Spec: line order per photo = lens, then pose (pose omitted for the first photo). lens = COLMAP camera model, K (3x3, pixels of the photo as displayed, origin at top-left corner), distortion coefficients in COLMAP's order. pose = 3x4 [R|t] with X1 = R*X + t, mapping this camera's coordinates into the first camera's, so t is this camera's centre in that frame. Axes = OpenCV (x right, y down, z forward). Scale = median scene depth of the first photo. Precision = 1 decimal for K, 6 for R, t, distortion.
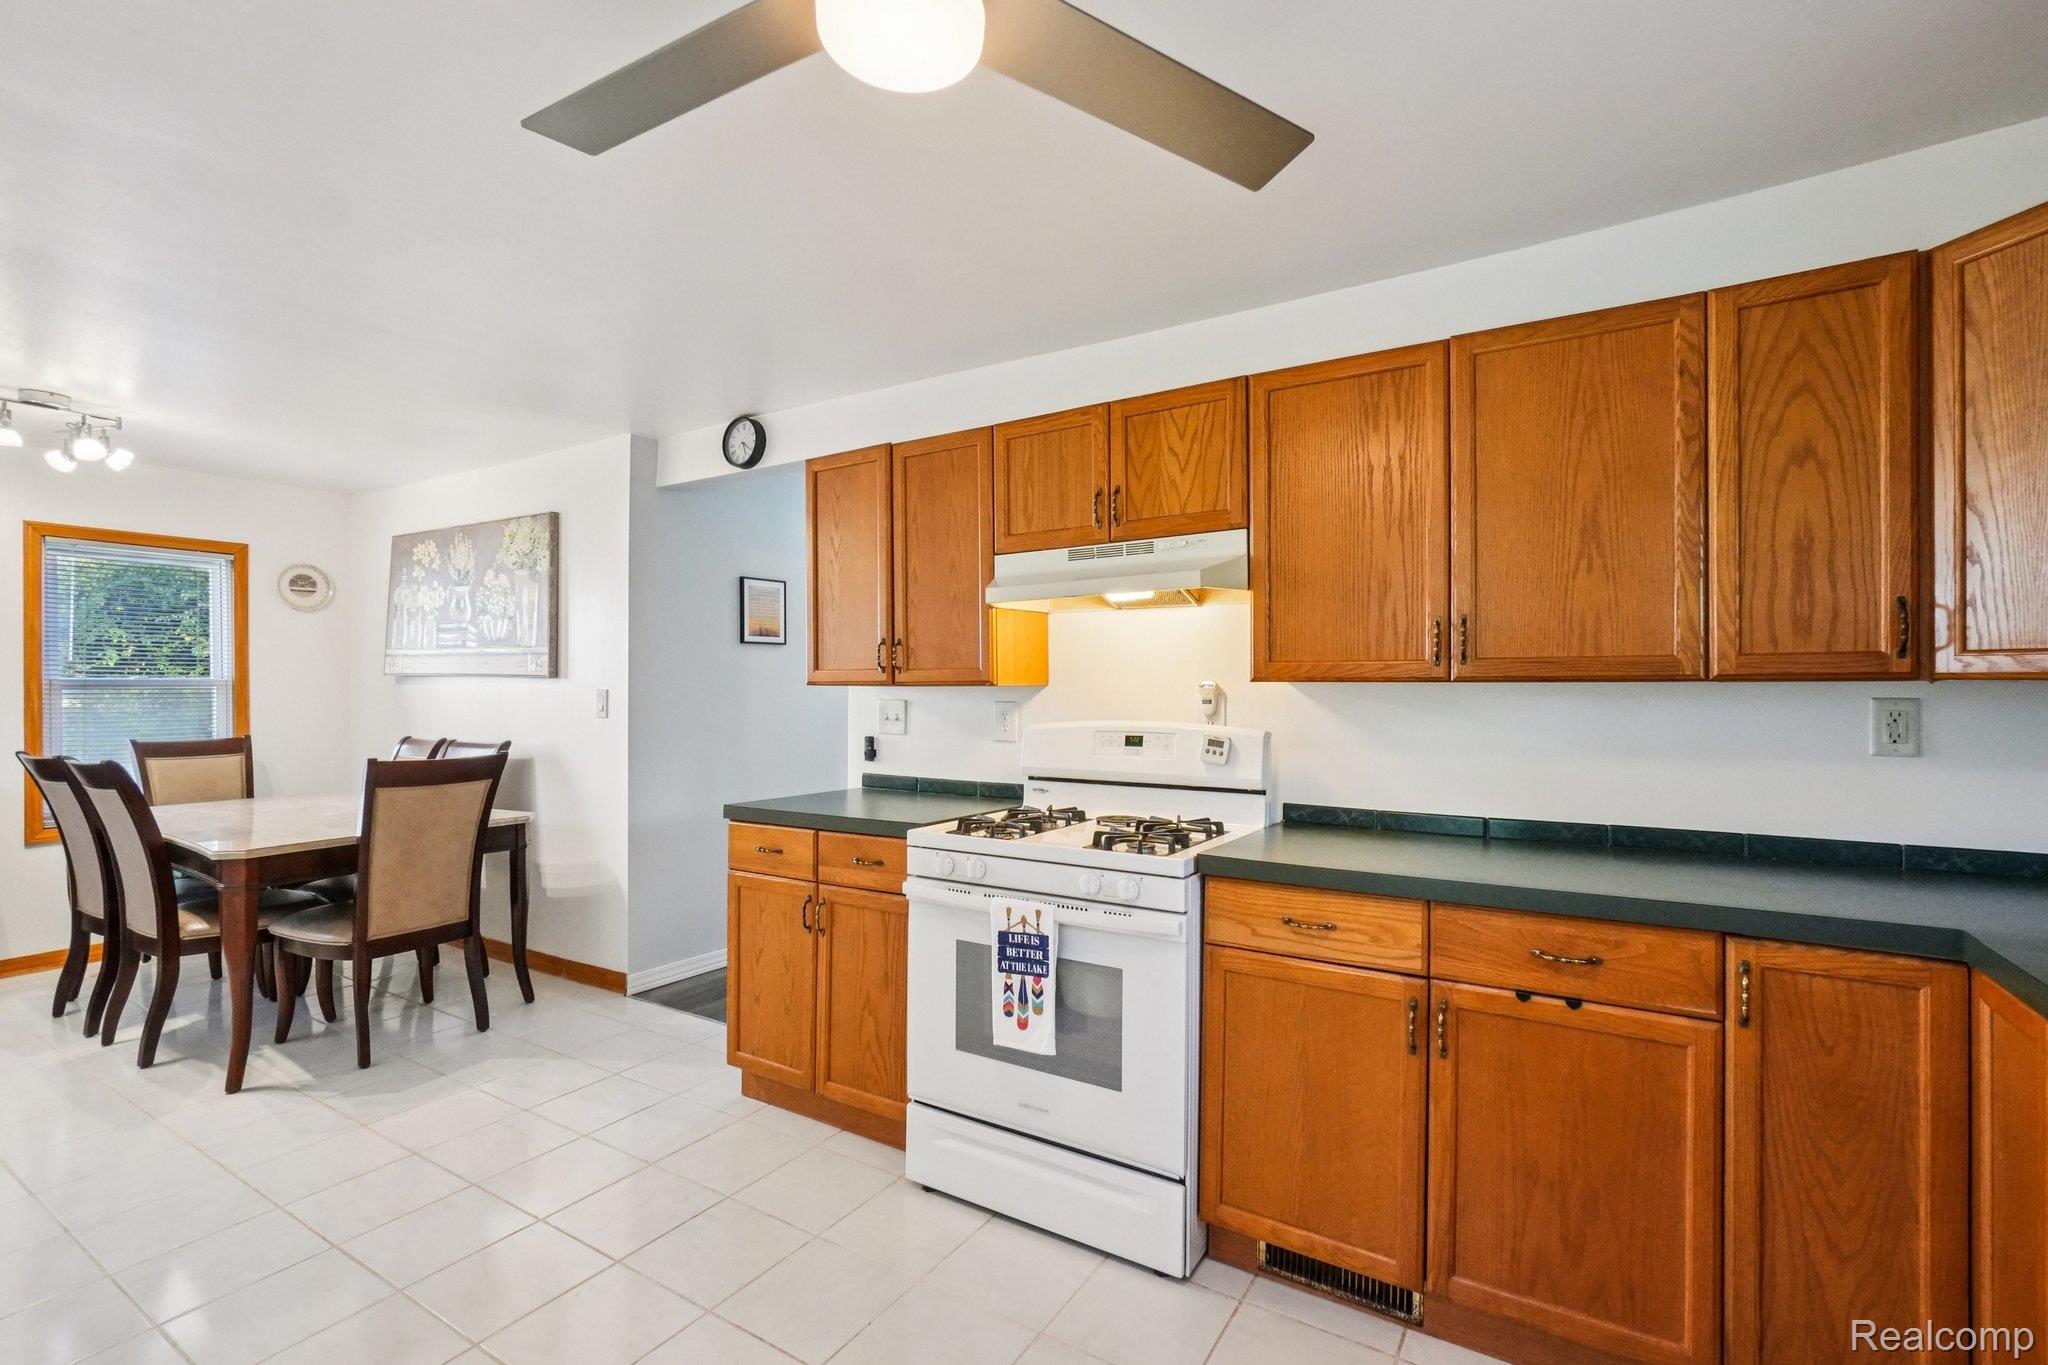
lens RADIAL K [[918.3, 0, 1024.0], [0, 918.3, 682.5], [0, 0, 1]] dist [-0.000649, 0.000123]
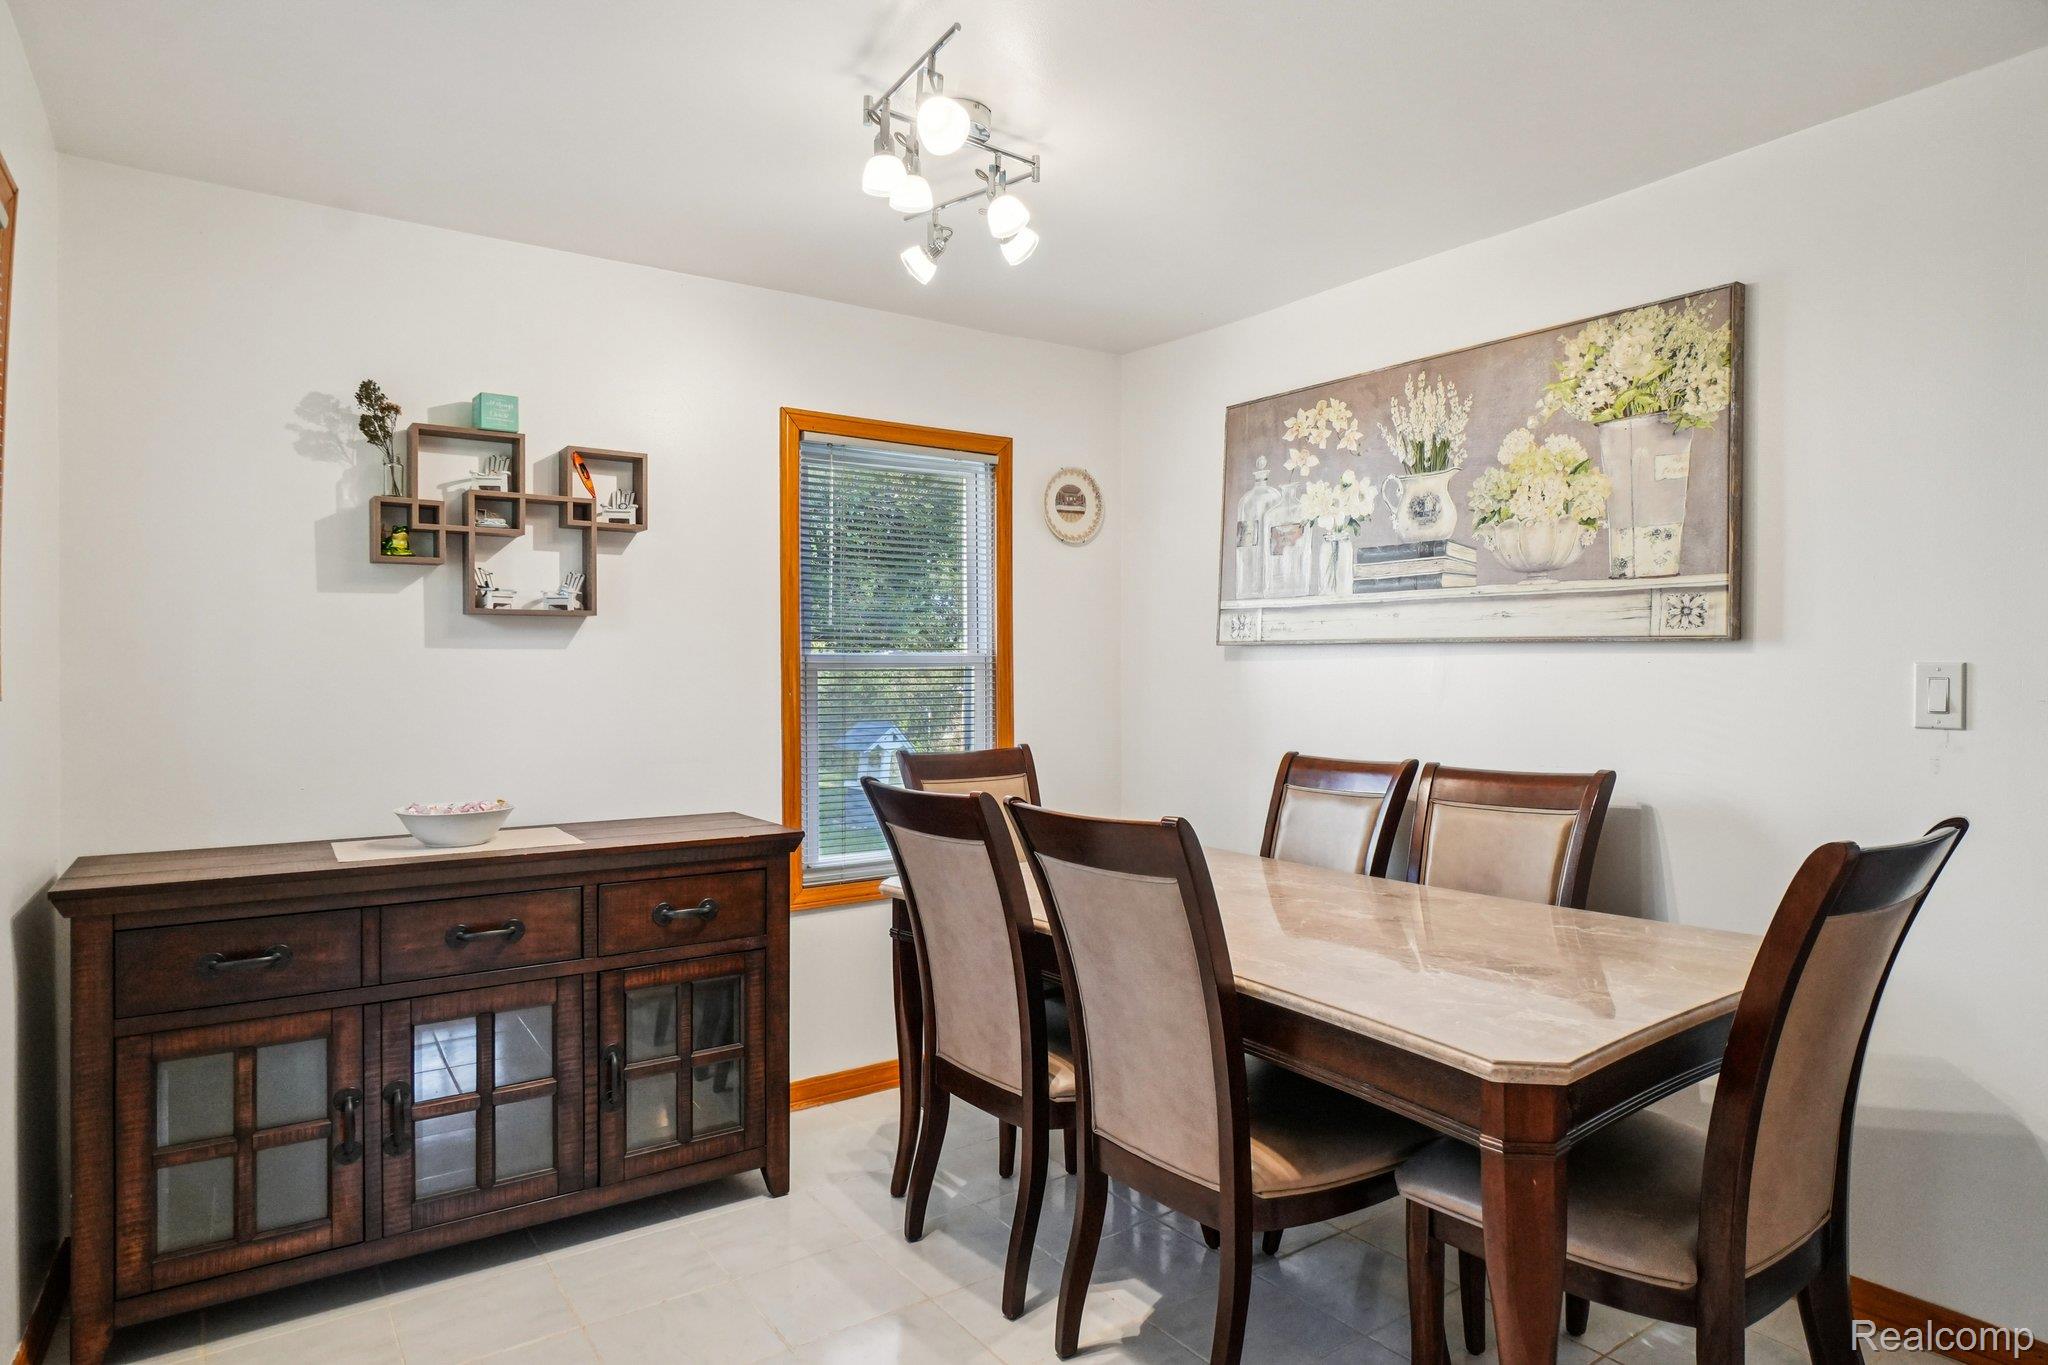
lens RADIAL K [[1159.0, 0, 1026.1], [0, 1159.0, 674.5], [0, 0, 1]] dist [-0.003313, -0.000421]
pose [[0.920921, -0.002364, -0.389742, -0.553226], [0.005559, 0.999960, 0.007071, 0.005384], [0.389710, -0.008679, 0.920897, 0.287365]]
